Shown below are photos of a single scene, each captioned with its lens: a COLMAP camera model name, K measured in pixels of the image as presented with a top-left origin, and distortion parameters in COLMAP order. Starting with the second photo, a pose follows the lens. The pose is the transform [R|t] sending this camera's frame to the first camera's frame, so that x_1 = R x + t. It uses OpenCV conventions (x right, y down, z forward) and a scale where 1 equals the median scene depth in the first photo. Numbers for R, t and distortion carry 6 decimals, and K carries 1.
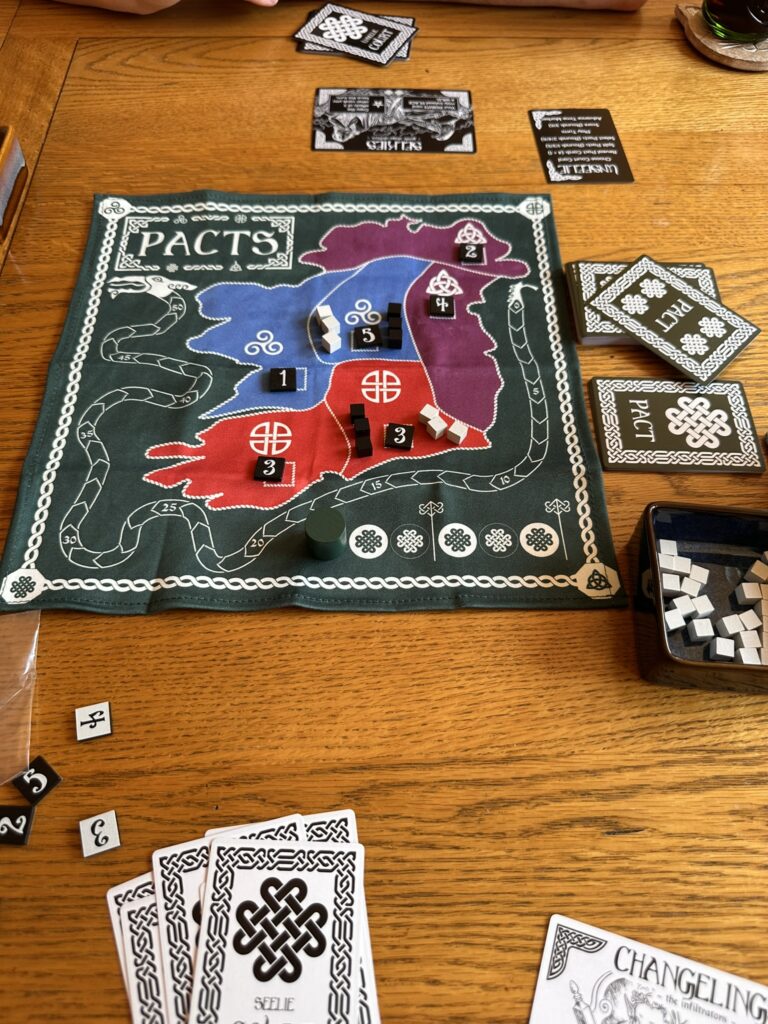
lens RADIAL K [[724.6, 0, 380.7], [0, 724.6, 513.3], [0, 0, 1]] dist [0.005398, -0.032698]
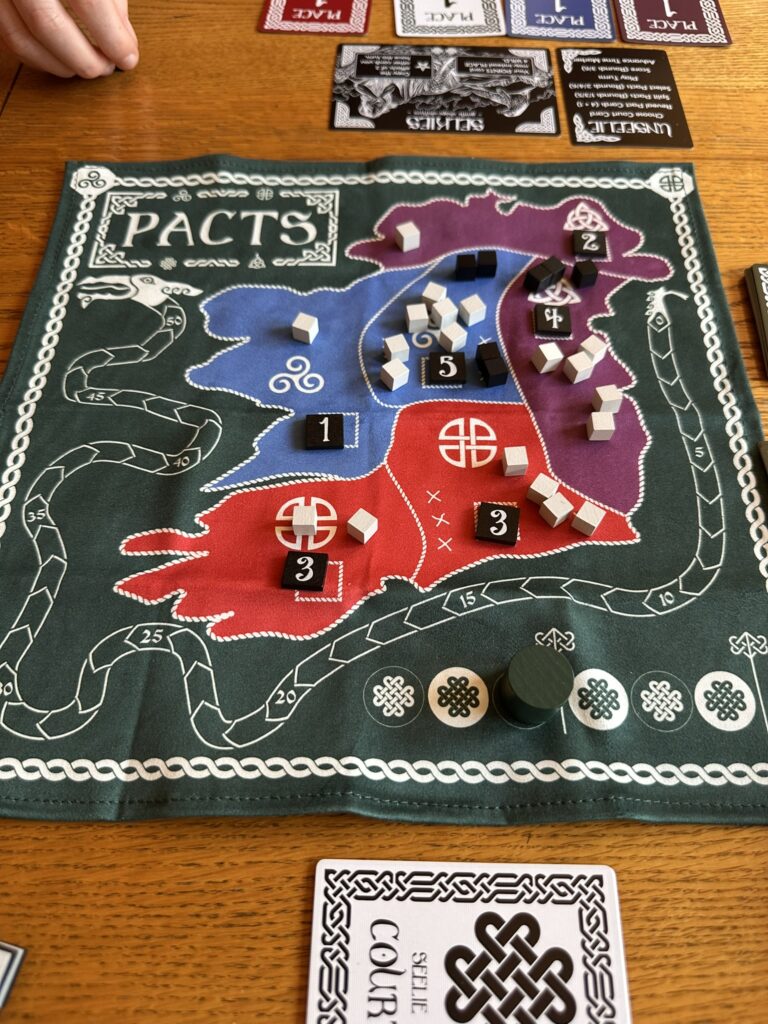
lens RADIAL K [[724.6, 0, 392.1], [0, 724.6, 529.3], [0, 0, 1]] dist [0.005398, -0.032698]
pose [[0.999148, 0.032001, -0.026043, -0.042464], [-0.030981, 0.998771, 0.038698, -0.115088], [0.027249, -0.037858, 0.998912, 0.287764]]
